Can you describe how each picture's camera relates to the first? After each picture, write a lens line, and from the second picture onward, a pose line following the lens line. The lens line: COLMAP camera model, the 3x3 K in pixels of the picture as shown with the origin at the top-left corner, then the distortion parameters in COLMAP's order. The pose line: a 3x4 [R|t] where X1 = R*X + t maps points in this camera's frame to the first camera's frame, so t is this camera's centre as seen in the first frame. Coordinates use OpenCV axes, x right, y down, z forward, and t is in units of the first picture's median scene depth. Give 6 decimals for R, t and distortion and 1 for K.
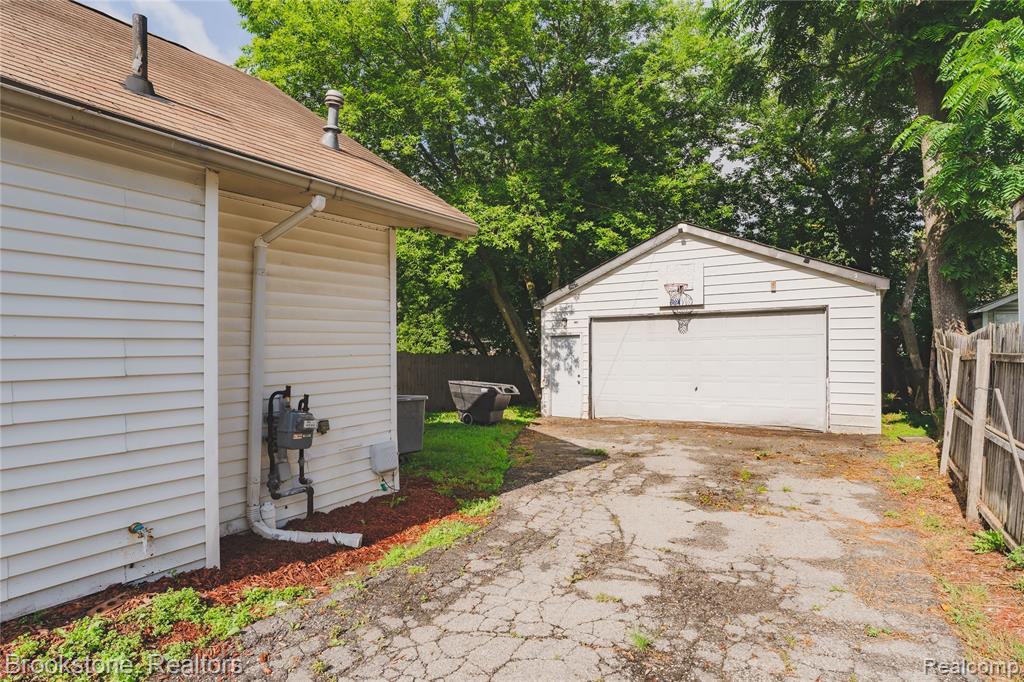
lens RADIAL K [[541.5, 0, 507.4], [0, 541.5, 342.4], [0, 0, 1]] dist [-0.003358, 0.006126]
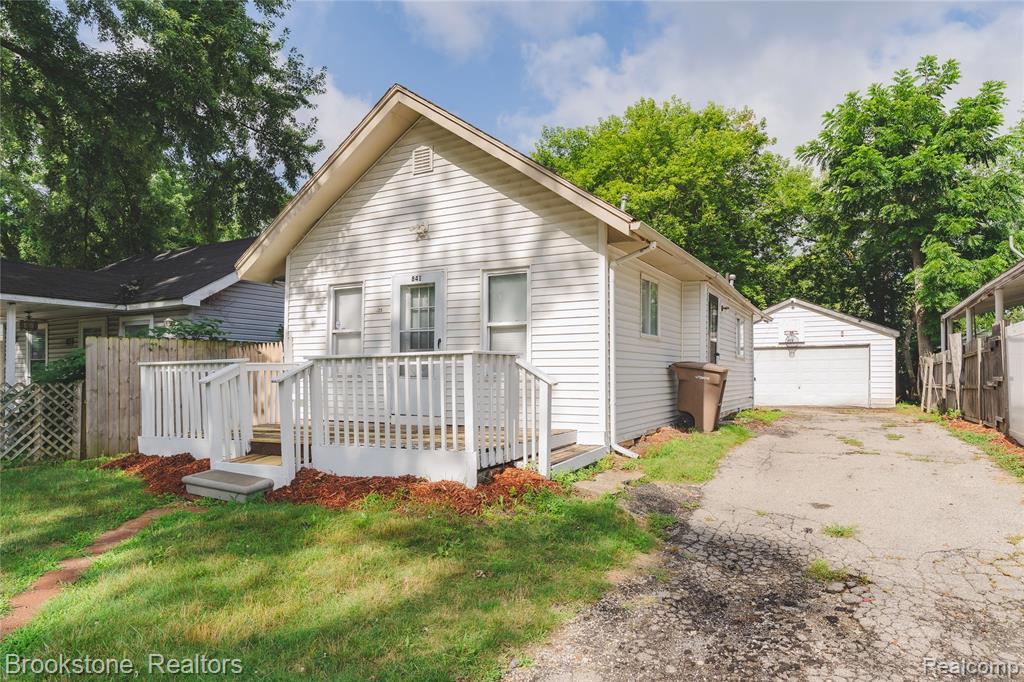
lens RADIAL K [[586.3, 0, 542.8], [0, 586.3, 367.4], [0, 0, 1]] dist [0.005145, 0.001625]
pose [[0.995996, 0.008676, 0.088973, -0.675735], [-0.008345, 0.999957, -0.004089, 0.032287], [-0.089004, 0.003331, 0.996026, -0.885370]]
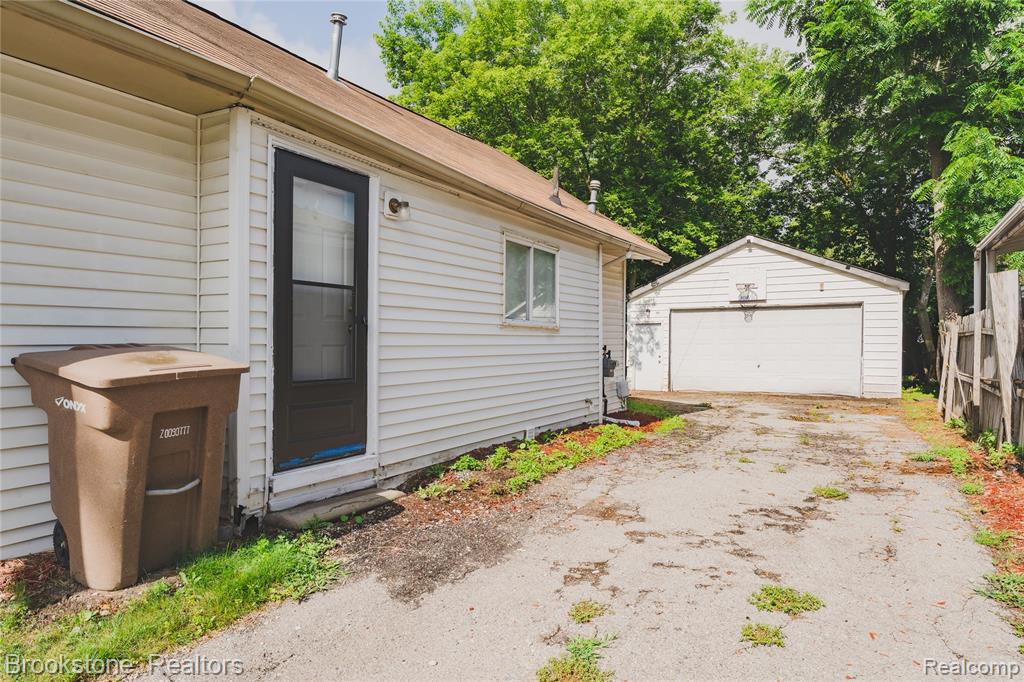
lens RADIAL K [[598.6, 0, 510.2], [0, 598.6, 345.5], [0, 0, 1]] dist [0.008805, -0.002015]
pose [[0.999740, 0.005227, 0.022181, -0.257251], [-0.005647, 0.999805, 0.018921, 0.014093], [-0.022078, -0.019042, 0.999575, -0.382841]]
